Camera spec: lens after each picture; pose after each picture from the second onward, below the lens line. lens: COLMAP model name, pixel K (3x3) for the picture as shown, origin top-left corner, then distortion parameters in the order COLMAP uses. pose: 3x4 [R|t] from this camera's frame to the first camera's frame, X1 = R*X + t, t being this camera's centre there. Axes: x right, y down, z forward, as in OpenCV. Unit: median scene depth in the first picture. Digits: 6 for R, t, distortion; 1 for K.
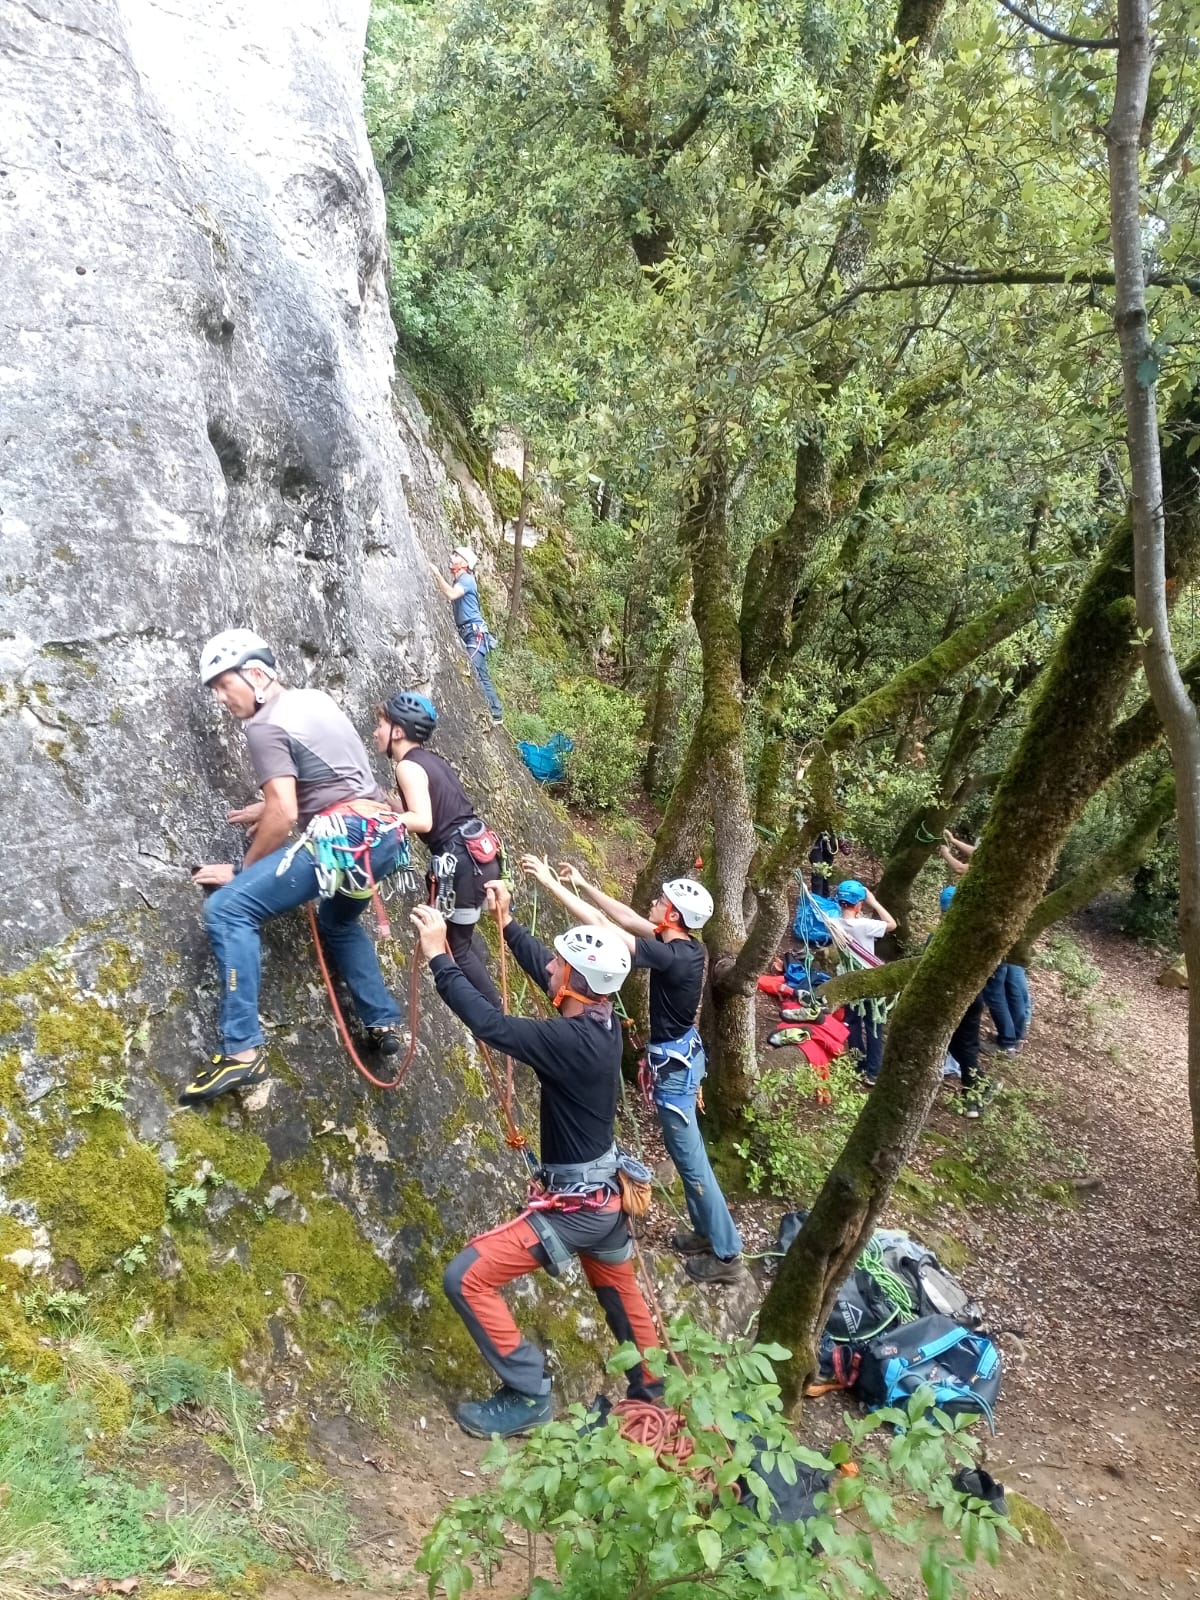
lens RADIAL K [[1190.5, 0, 587.6], [0, 1190.5, 805.2], [0, 0, 1]] dist [0.109288, -0.146033]
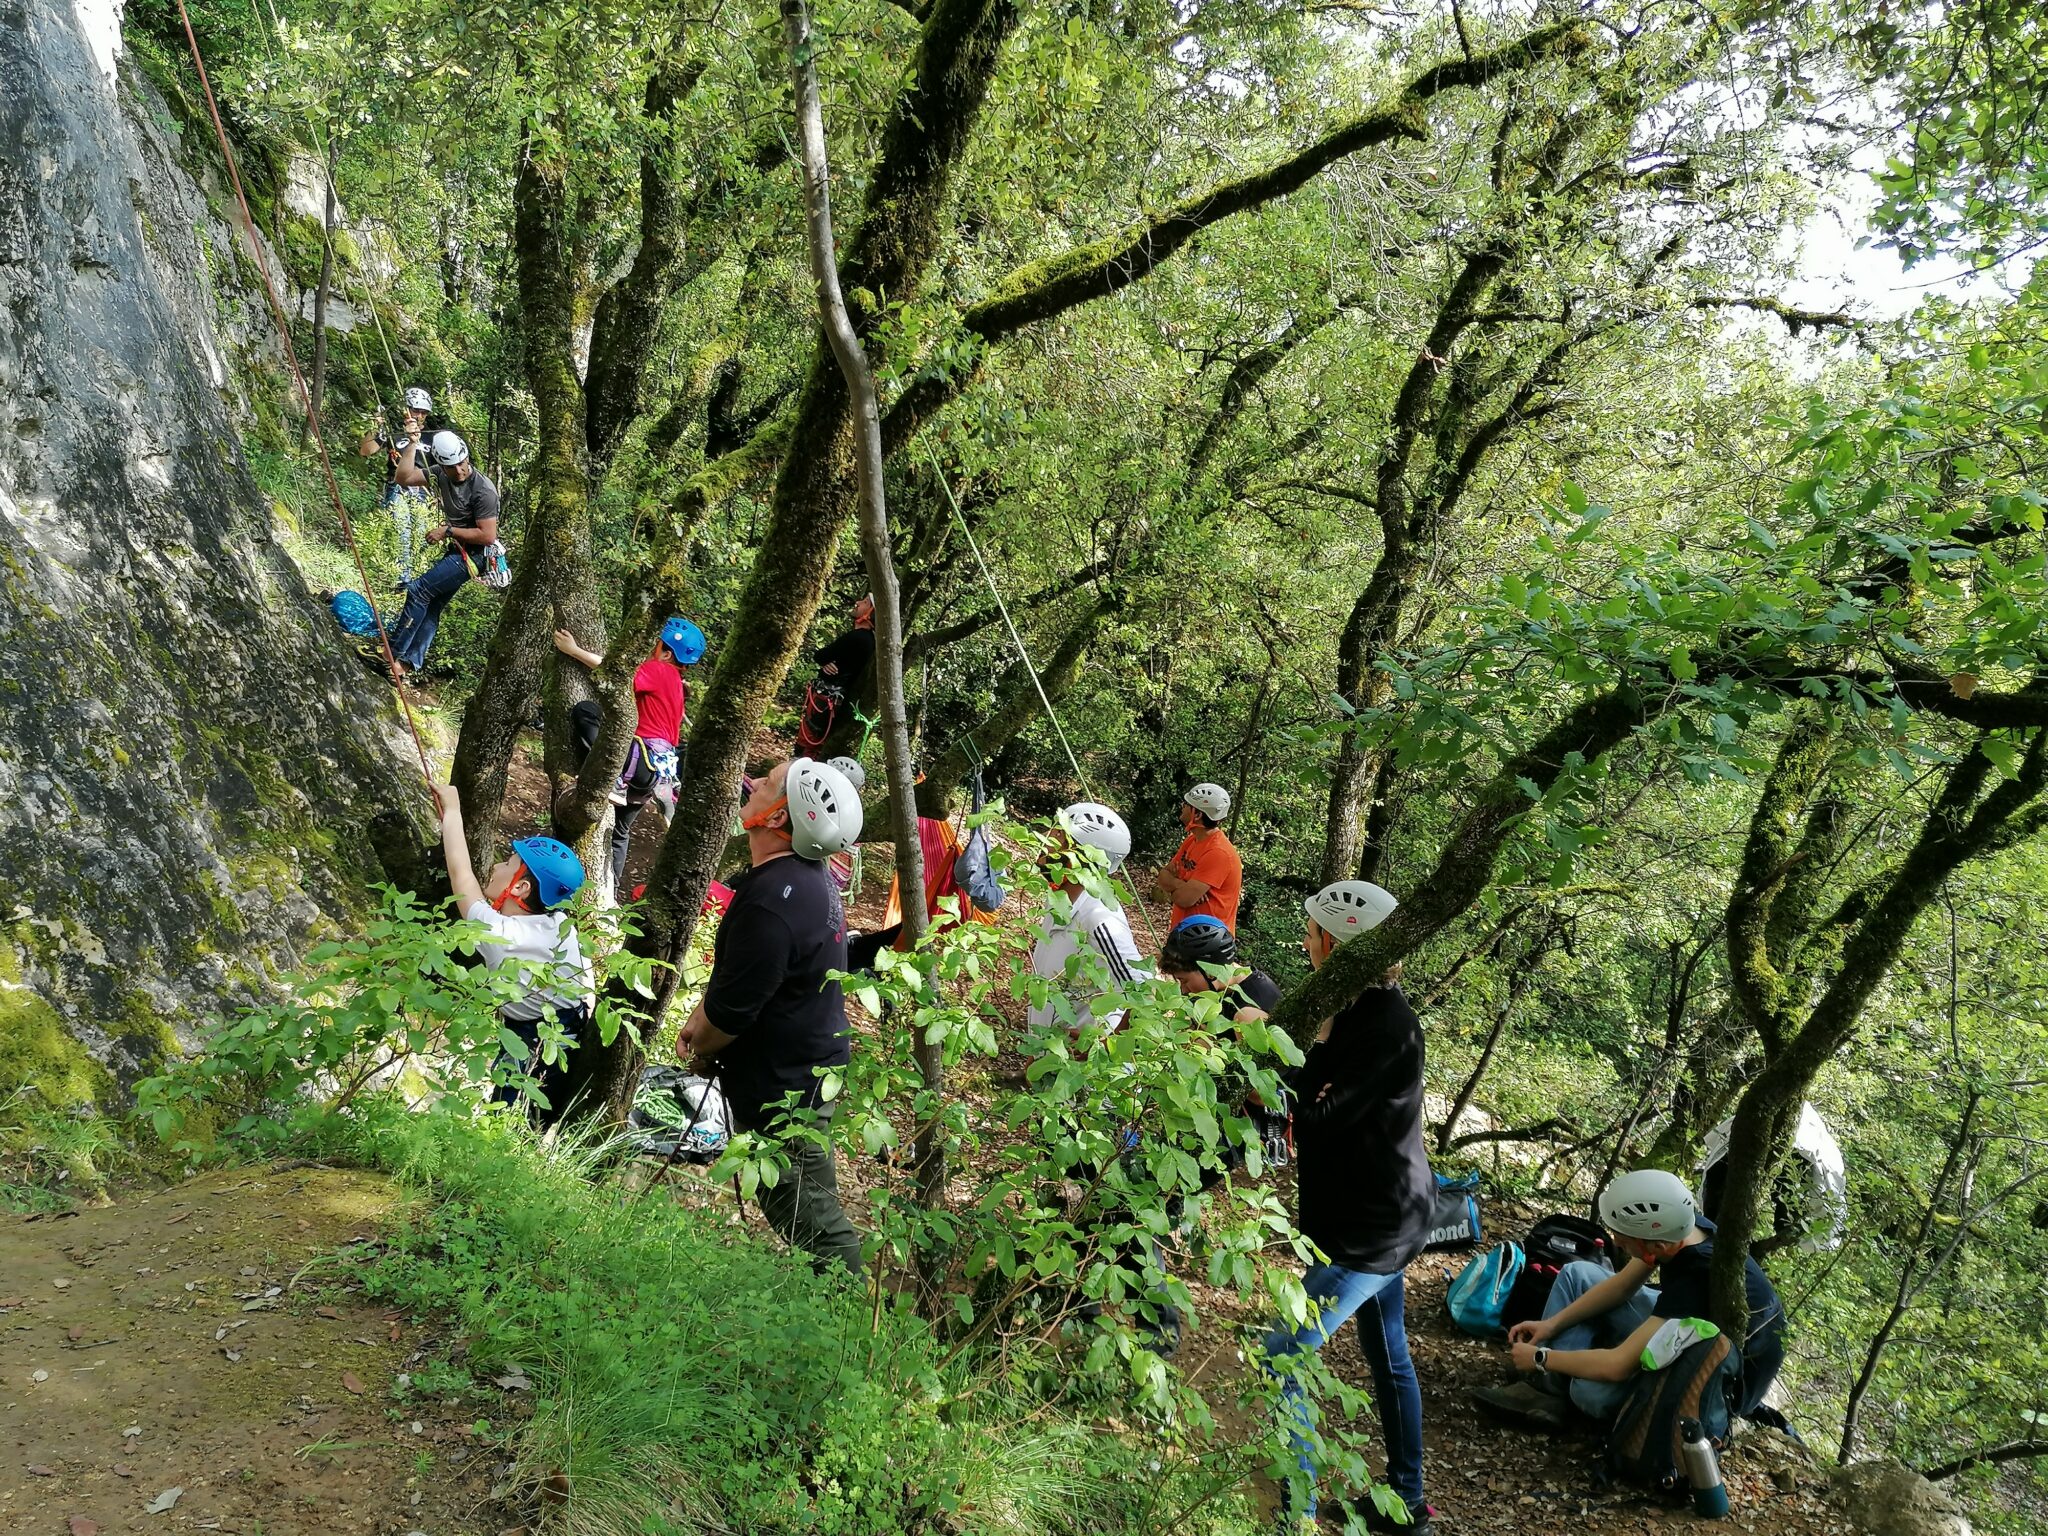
lens RADIAL K [[1726.6, 0, 1024.0], [0, 1726.6, 768.0], [0, 0, 1]] dist [0.084226, -0.117386]
pose [[0.952388, -0.004908, 0.304850, 0.062264], [0.005783, 0.999981, -0.001966, 0.152354], [-0.304834, 0.003636, 0.952398, -0.304245]]
